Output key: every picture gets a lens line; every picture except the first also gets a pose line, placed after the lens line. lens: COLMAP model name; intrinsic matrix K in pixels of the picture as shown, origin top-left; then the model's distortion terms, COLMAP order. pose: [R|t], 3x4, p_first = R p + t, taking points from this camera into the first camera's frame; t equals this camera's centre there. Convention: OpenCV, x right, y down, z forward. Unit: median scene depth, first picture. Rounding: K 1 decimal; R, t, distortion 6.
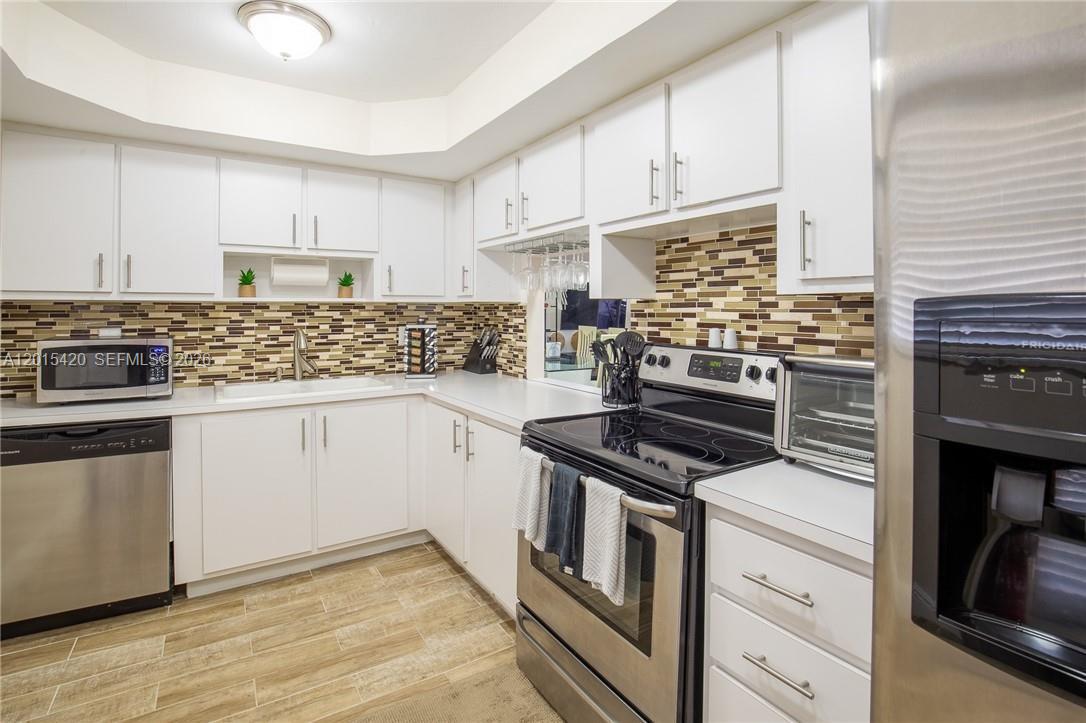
lens RADIAL K [[516.0, 0, 526.7], [0, 516.0, 315.5], [0, 0, 1]] dist [-0.005289, -0.003216]
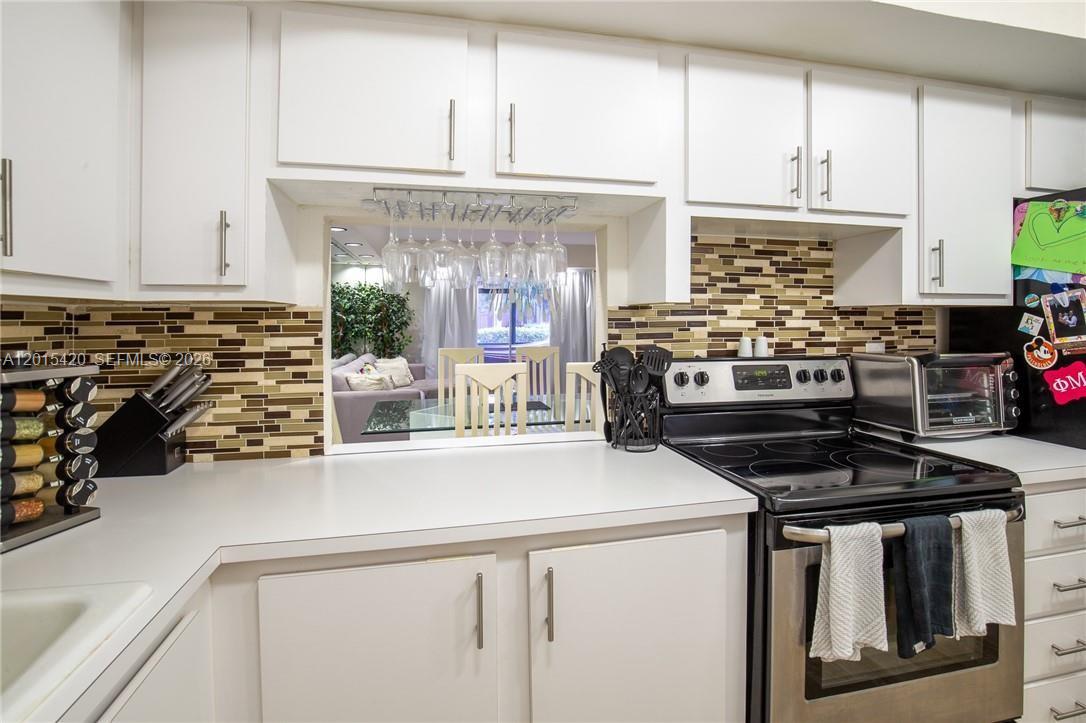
lens RADIAL K [[516.0, 0, 579.4], [0, 516.0, 321.2], [0, 0, 1]] dist [-0.005289, -0.003216]
pose [[0.338097, -0.004784, 0.941099, -0.625703], [0.015199, 0.999884, -0.000377, -0.008540], [-0.940988, 0.014431, 0.338131, 0.932723]]
